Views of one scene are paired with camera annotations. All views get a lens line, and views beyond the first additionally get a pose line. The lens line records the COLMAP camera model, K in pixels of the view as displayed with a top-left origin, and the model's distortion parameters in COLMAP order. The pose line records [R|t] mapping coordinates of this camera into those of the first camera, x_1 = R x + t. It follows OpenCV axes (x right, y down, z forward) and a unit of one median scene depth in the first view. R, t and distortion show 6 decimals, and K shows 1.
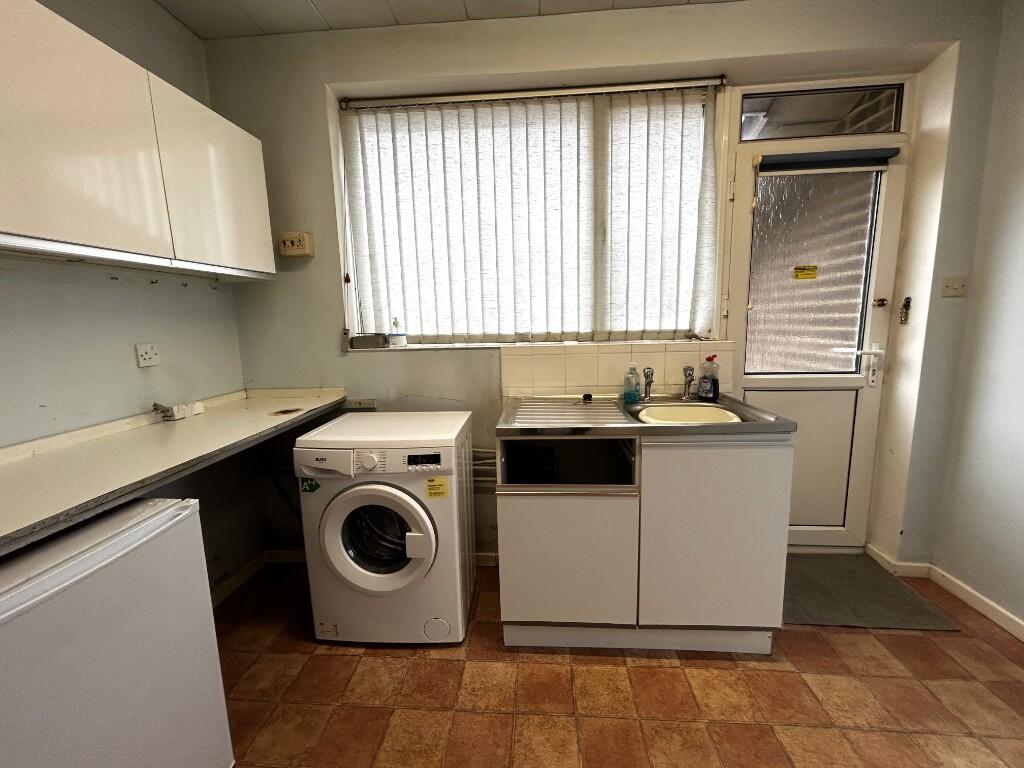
lens RADIAL K [[413.8, 0, 512.0], [0, 413.8, 384.0], [0, 0, 1]] dist [-0.002387, 0.000373]
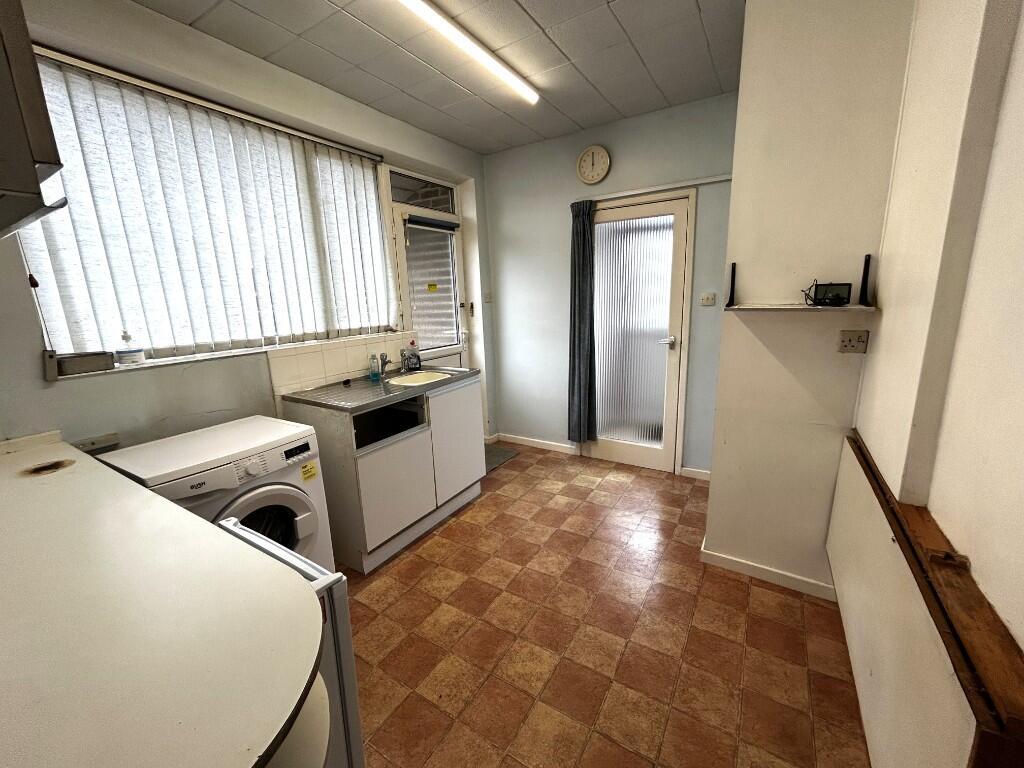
lens RADIAL K [[413.8, 0, 512.0], [0, 413.8, 384.0], [0, 0, 1]] dist [-0.002387, 0.000373]
pose [[0.465561, -0.178349, 0.866859, -0.699448], [0.159368, 0.980367, 0.116111, -0.029584], [-0.870548, 0.084093, 0.484844, -0.072469]]
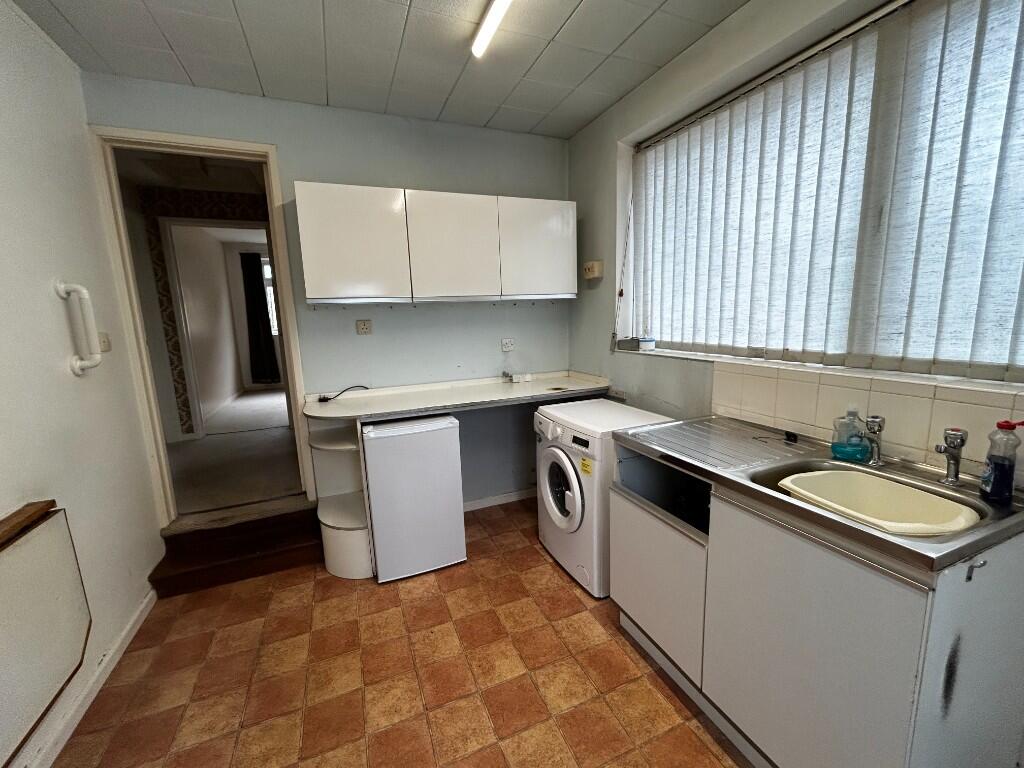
lens RADIAL K [[417.2, 0, 512.4], [0, 417.2, 382.9], [0, 0, 1]] dist [0.008692, 0.000120]
pose [[0.450952, 0.157175, -0.878600, 0.637216], [-0.116776, 0.986301, 0.116505, -0.101009], [0.884876, 0.050061, 0.463128, 0.145982]]
